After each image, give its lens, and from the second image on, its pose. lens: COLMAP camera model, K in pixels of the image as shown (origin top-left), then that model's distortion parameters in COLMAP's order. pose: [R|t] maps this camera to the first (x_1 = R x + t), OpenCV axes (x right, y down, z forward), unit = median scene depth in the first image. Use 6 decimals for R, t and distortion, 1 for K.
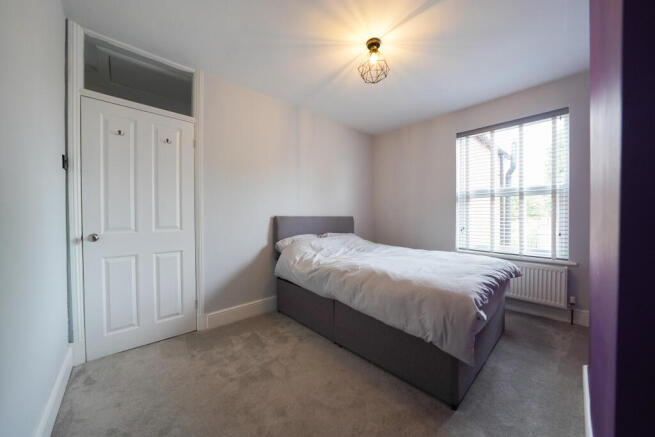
lens RADIAL K [[227.4, 0, 327.5], [0, 227.4, 218.5], [0, 0, 1]] dist [-0.019165, 0.000026]
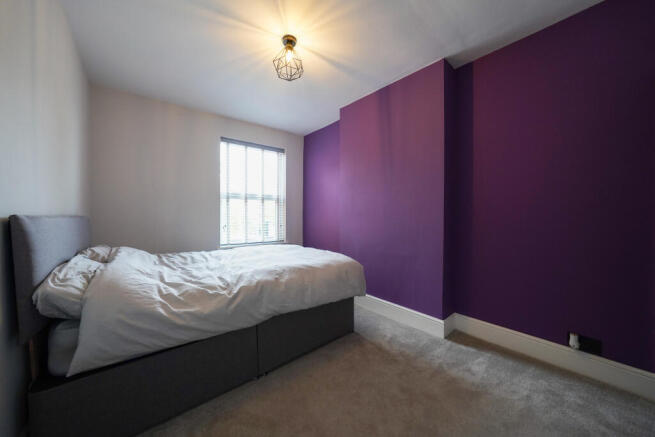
lens RADIAL K [[227.4, 0, 327.5], [0, 227.4, 218.5], [0, 0, 1]] dist [-0.019165, 0.000026]
pose [[0.052899, -0.012530, 0.998521, -0.519809], [0.009773, 0.999880, 0.012029, -0.001978], [-0.998552, 0.009122, 0.053015, 0.517592]]
